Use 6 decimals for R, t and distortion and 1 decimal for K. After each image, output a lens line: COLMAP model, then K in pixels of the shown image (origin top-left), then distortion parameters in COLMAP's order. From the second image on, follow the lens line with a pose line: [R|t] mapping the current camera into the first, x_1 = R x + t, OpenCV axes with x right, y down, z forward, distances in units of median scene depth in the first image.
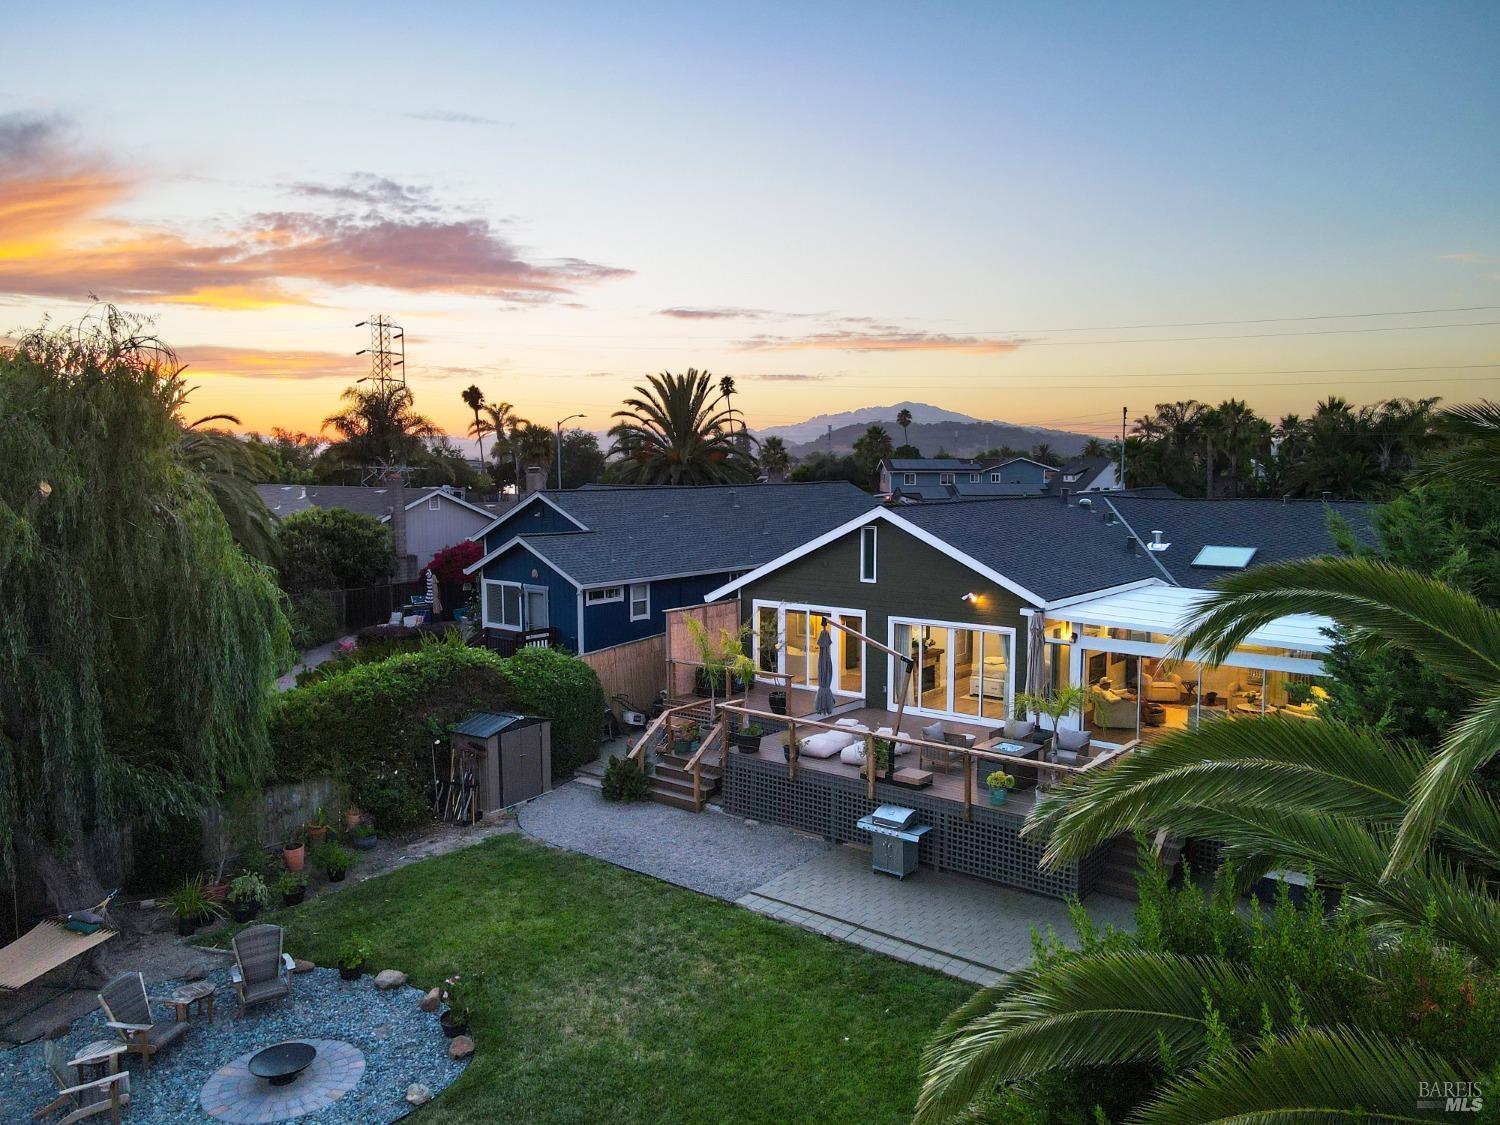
lens RADIAL K [[1110.2, 0, 761.3], [0, 1110.2, 565.4], [0, 0, 1]] dist [-0.002979, 0.022711]
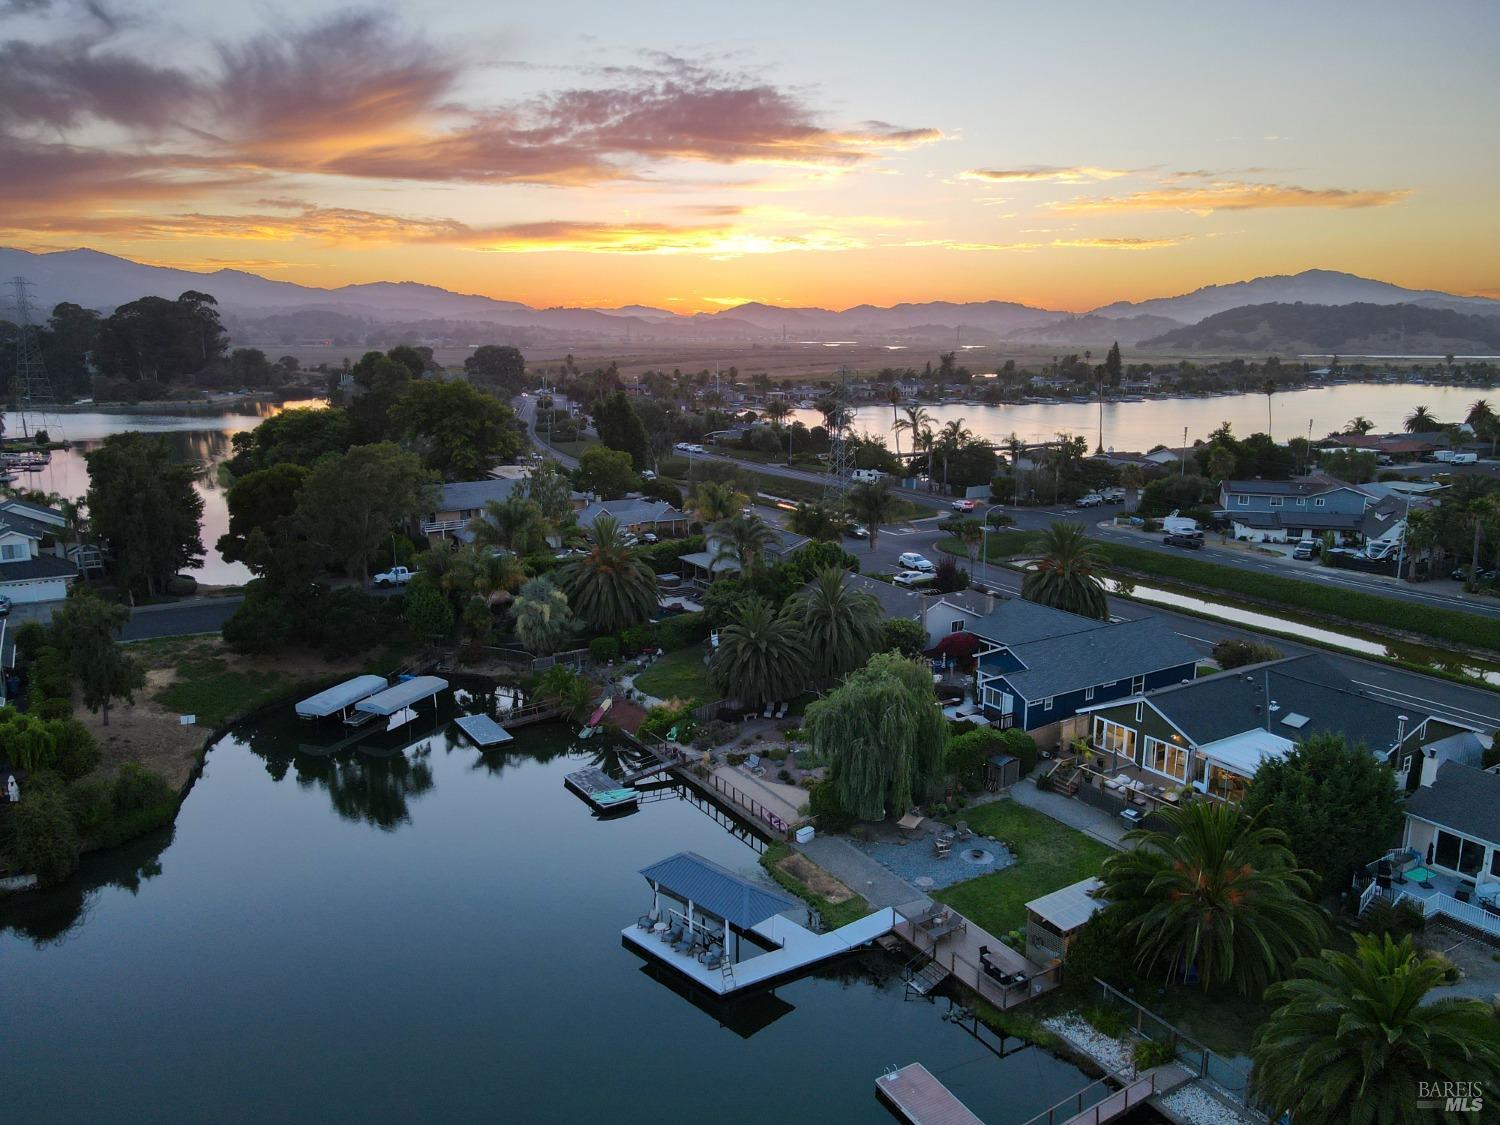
lens RADIAL K [[1110.2, 0, 740.6], [0, 1110.2, 555.3], [0, 0, 1]] dist [-0.002979, 0.022711]
pose [[0.943633, 0.067254, -0.324088, 0.029668], [-0.032240, 0.993160, 0.112226, -0.672296], [0.329419, -0.095452, 0.939347, -1.874856]]
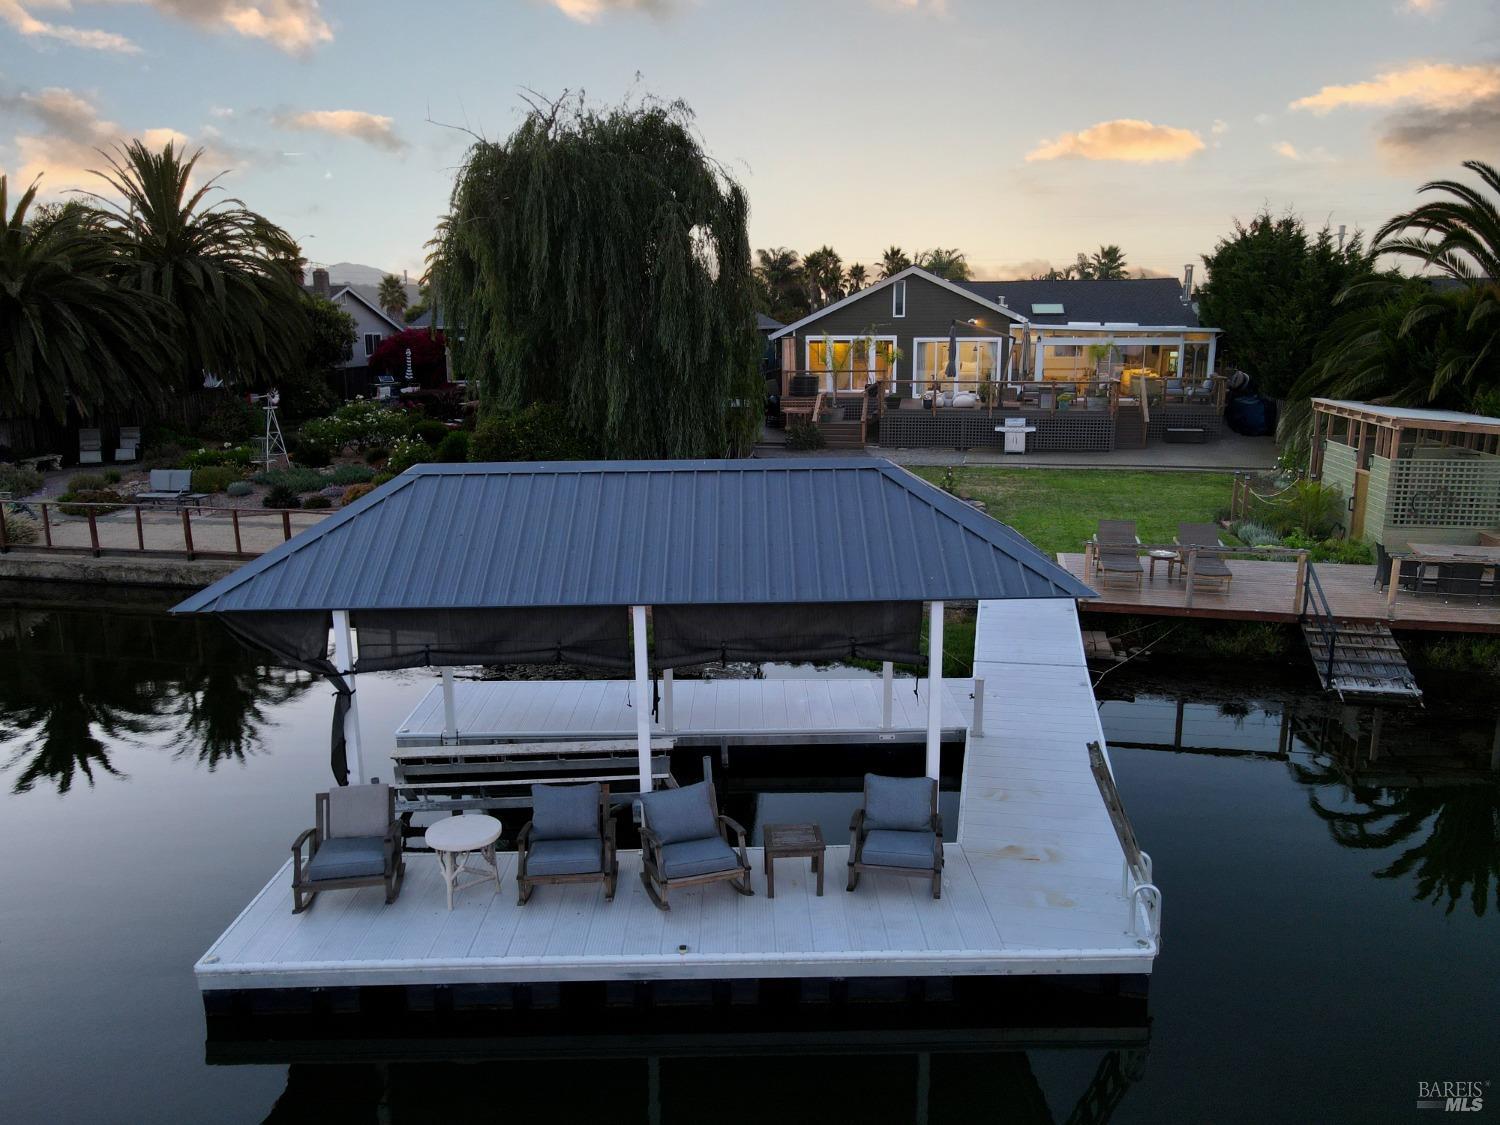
lens RADIAL K [[1110.2, 0, 760.9], [0, 1110.2, 566.3], [0, 0, 1]] dist [-0.002979, 0.022711]
pose [[0.886233, -0.100394, 0.452230, -0.831486], [0.046929, 0.990669, 0.127958, 0.155686], [-0.460856, -0.092178, 0.882675, -0.338824]]
